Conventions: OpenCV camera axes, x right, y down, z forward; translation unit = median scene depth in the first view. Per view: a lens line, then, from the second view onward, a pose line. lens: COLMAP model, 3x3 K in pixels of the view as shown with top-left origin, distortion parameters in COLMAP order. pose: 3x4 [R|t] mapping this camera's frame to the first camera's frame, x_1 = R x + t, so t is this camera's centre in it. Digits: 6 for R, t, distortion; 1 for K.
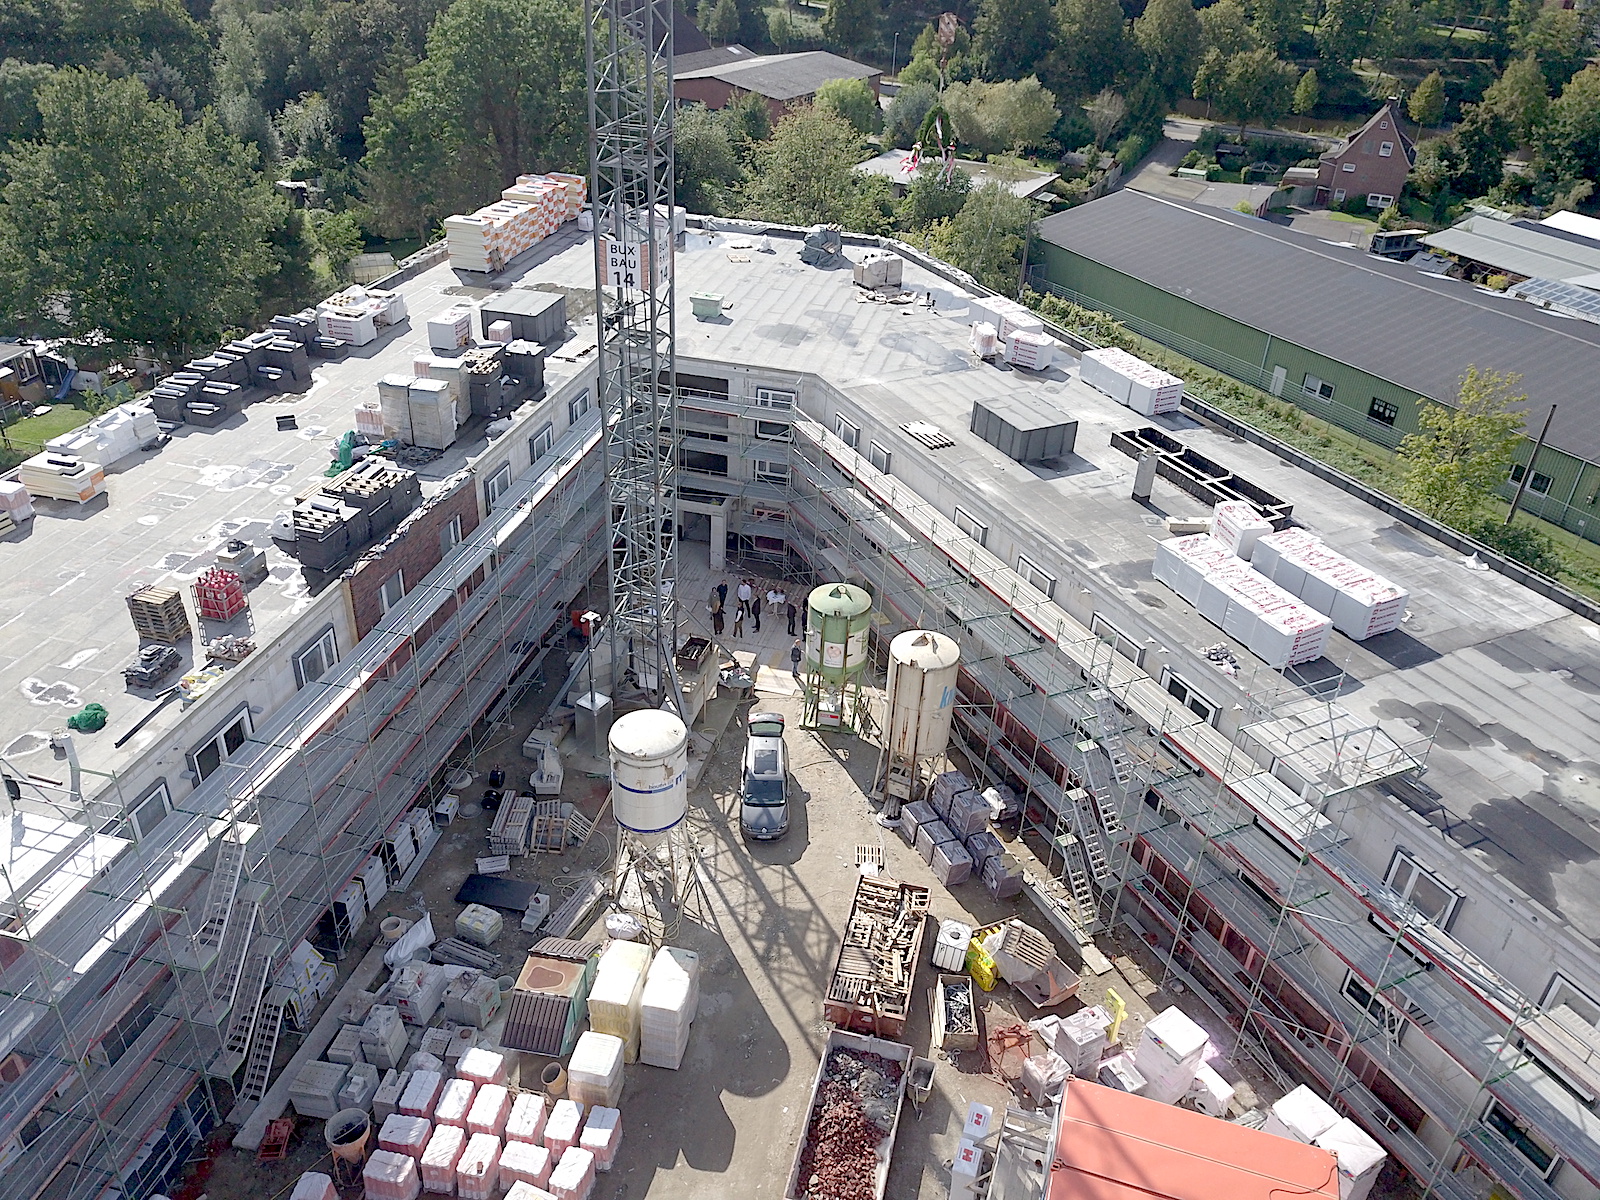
lens RADIAL K [[1216.5, 0, 797.9], [0, 1216.5, 596.2], [0, 0, 1]] dist [0.019772, -0.018578]
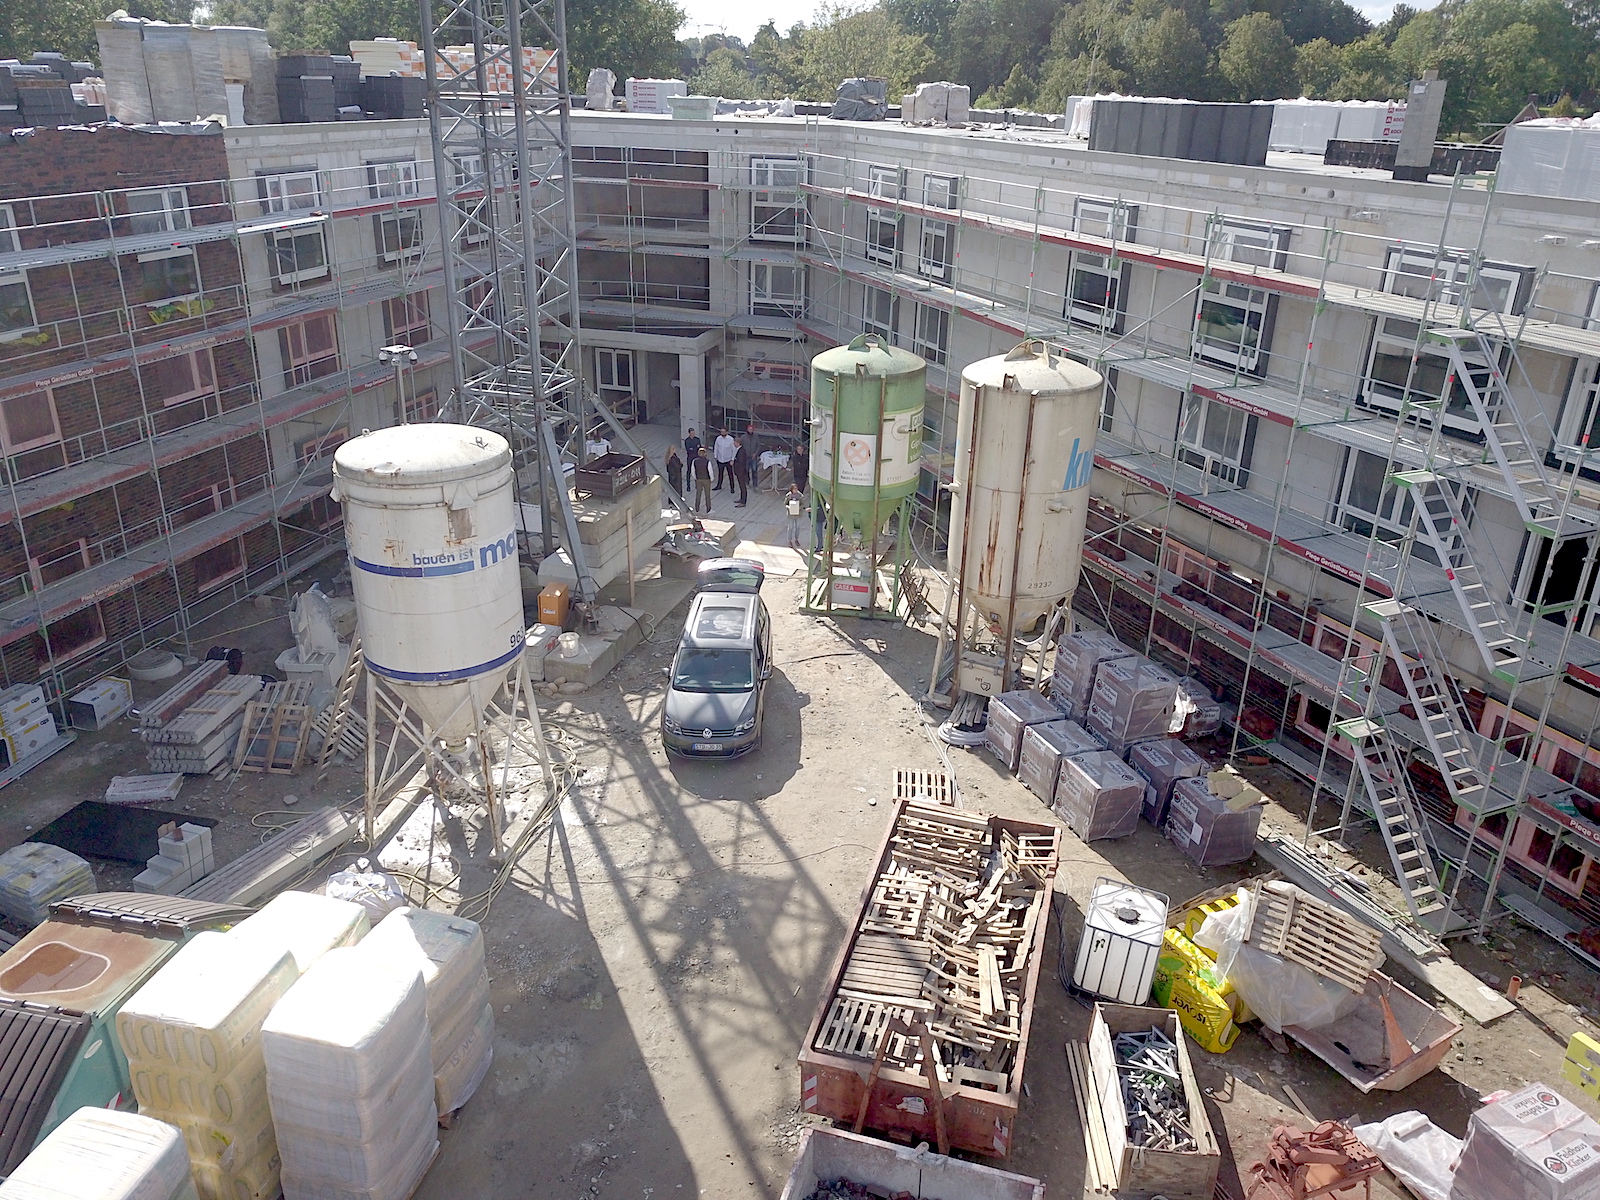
lens RADIAL K [[1216.5, 0, 797.2], [0, 1216.5, 597.1], [0, 0, 1]] dist [0.019772, -0.018578]
pose [[0.998545, -0.002728, -0.053858, 0.033538], [-0.004741, 0.990413, -0.138057, 0.194979], [0.053718, 0.138111, 0.988959, 0.484724]]
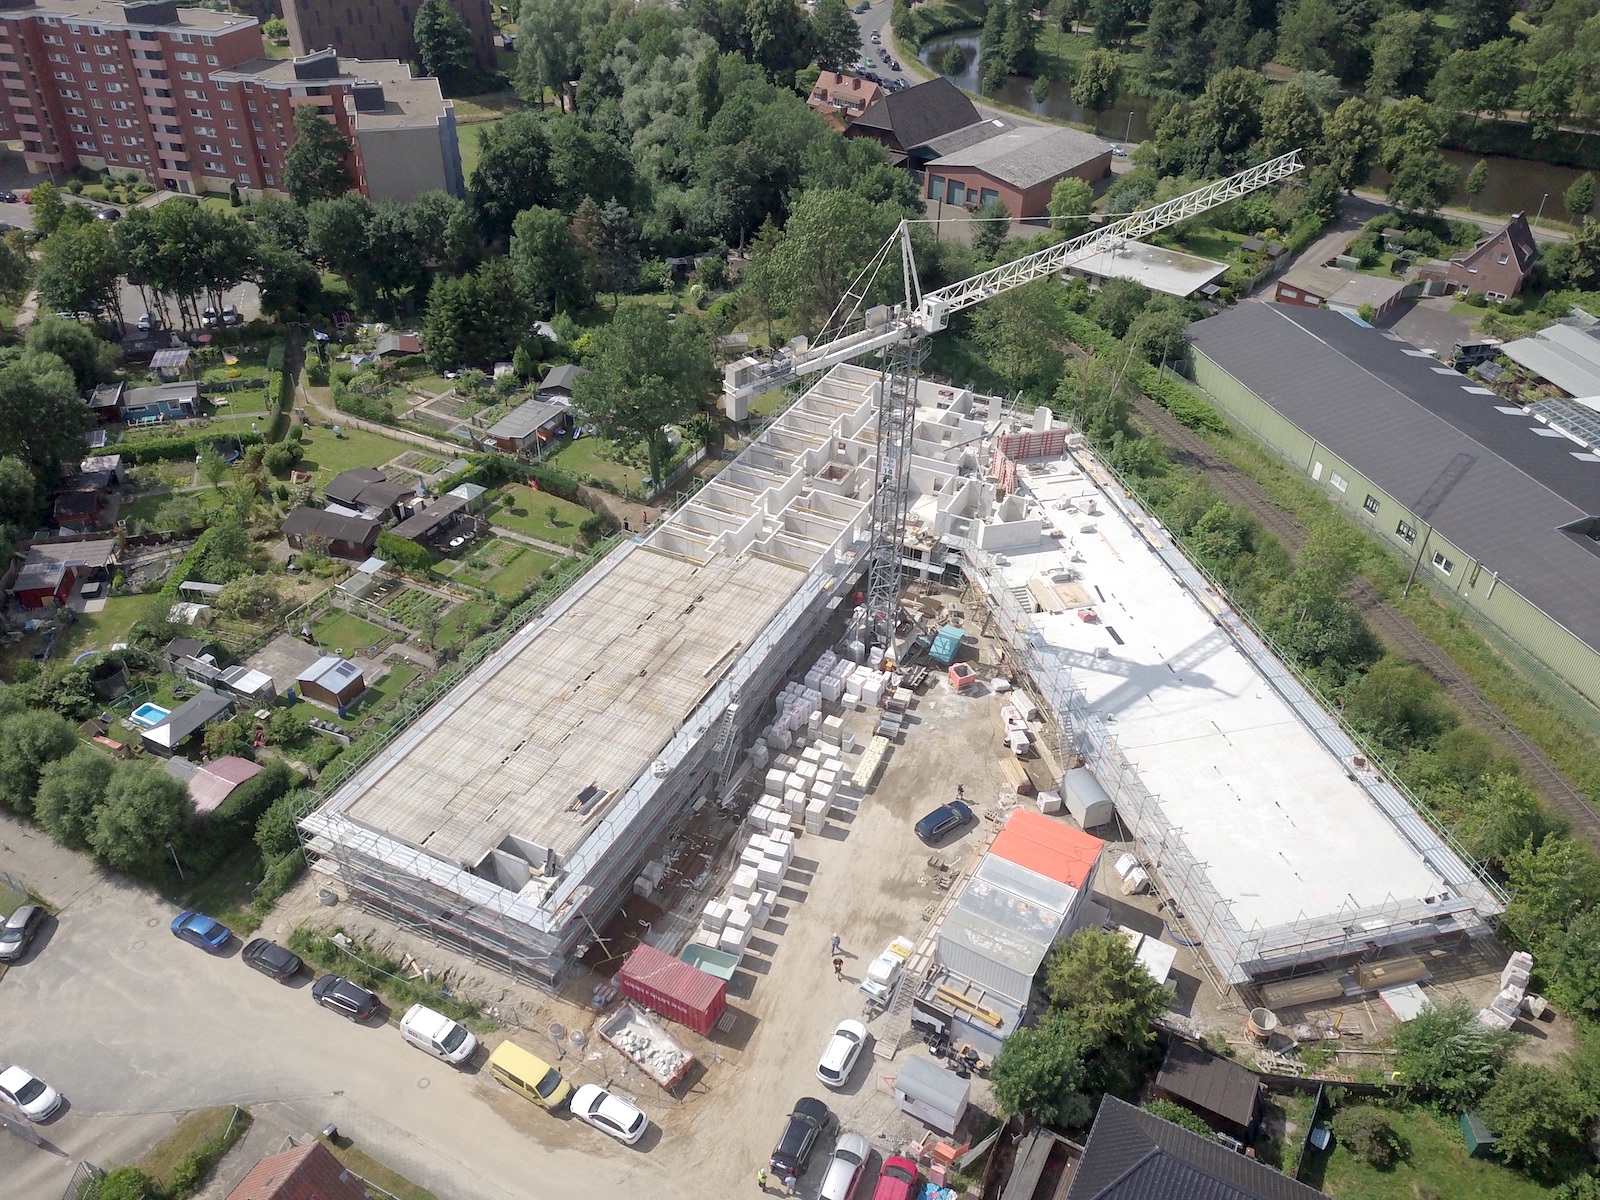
lens RADIAL K [[1216.5, 0, 799.9], [0, 1216.5, 596.8], [0, 0, 1]] dist [0.019772, -0.018578]
pose [[0.976606, 0.100386, -0.190169, 0.139142], [-0.086279, 0.992966, 0.081082, -0.172262], [0.196971, -0.062778, 0.978397, -1.165085]]
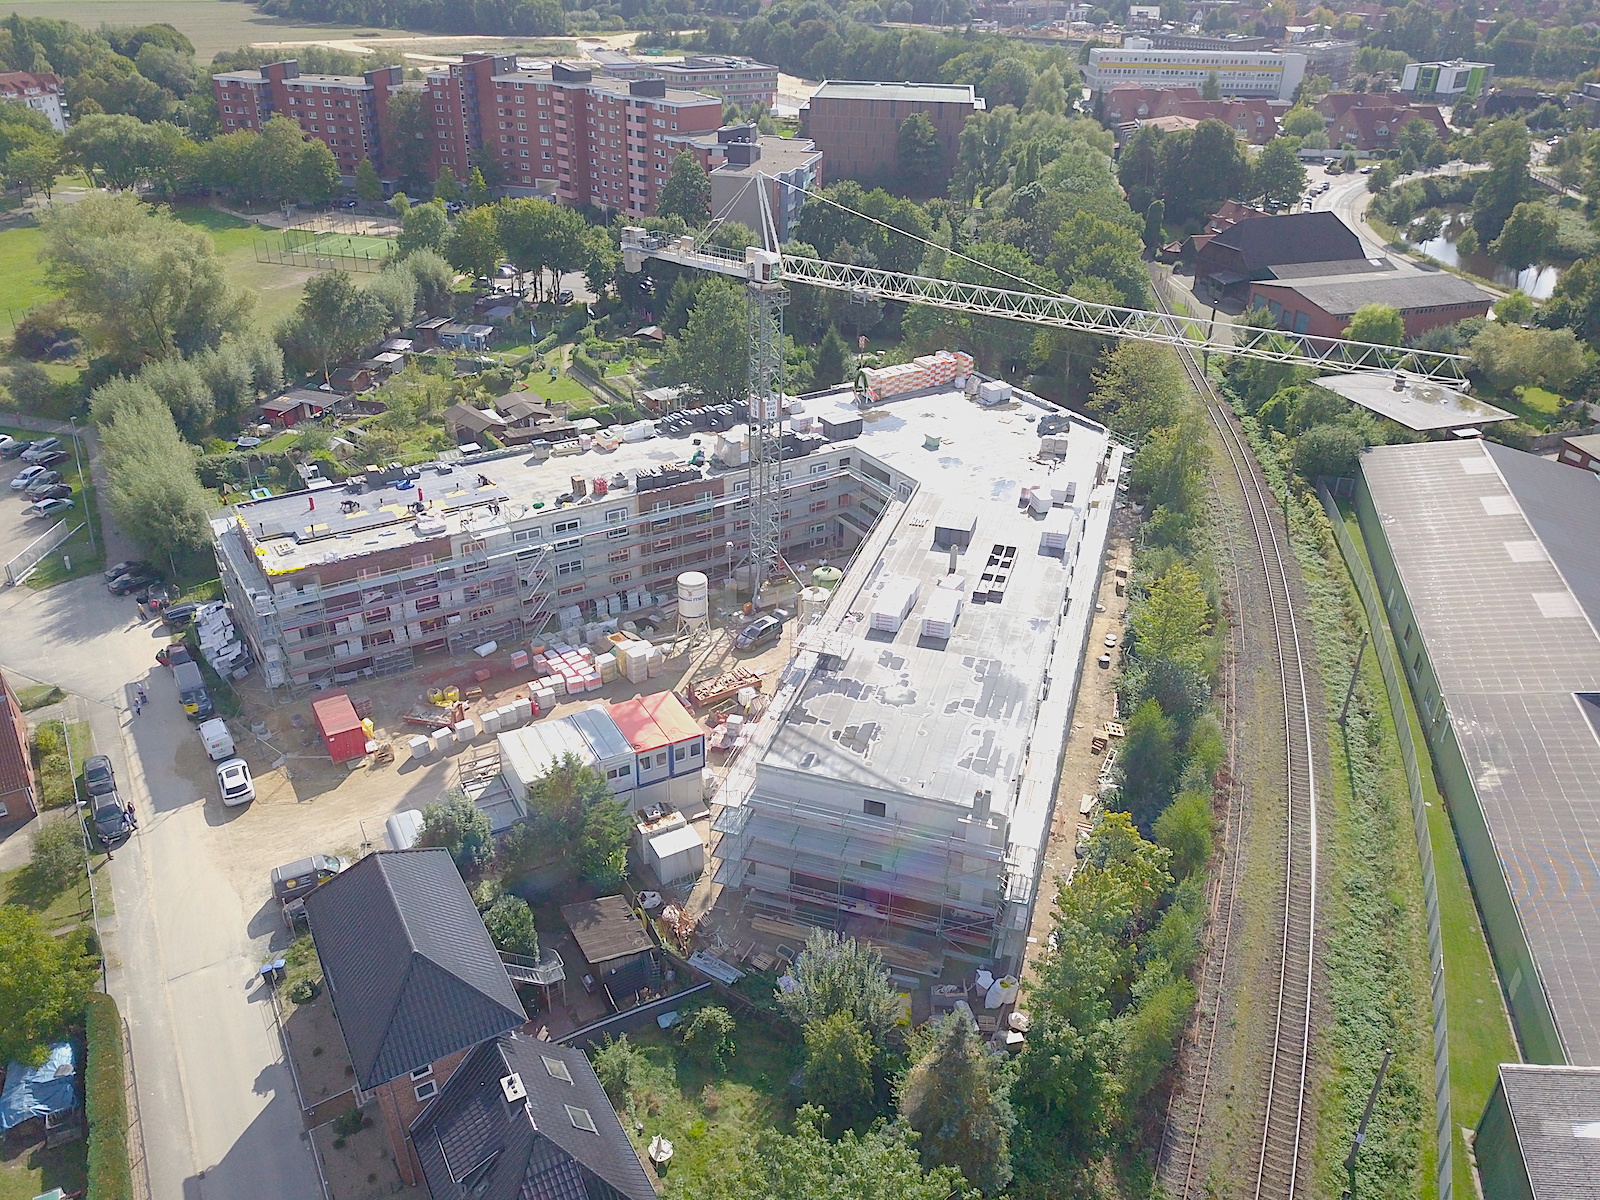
lens RADIAL K [[1216.5, 0, 800.3], [0, 1216.5, 605.7], [0, 0, 1]] dist [0.019772, -0.018578]
pose [[0.722829, 0.304926, -0.620112, 1.438296], [-0.343726, 0.937141, 0.060156, -0.059855], [0.599476, 0.169666, 0.782204, -0.764055]]
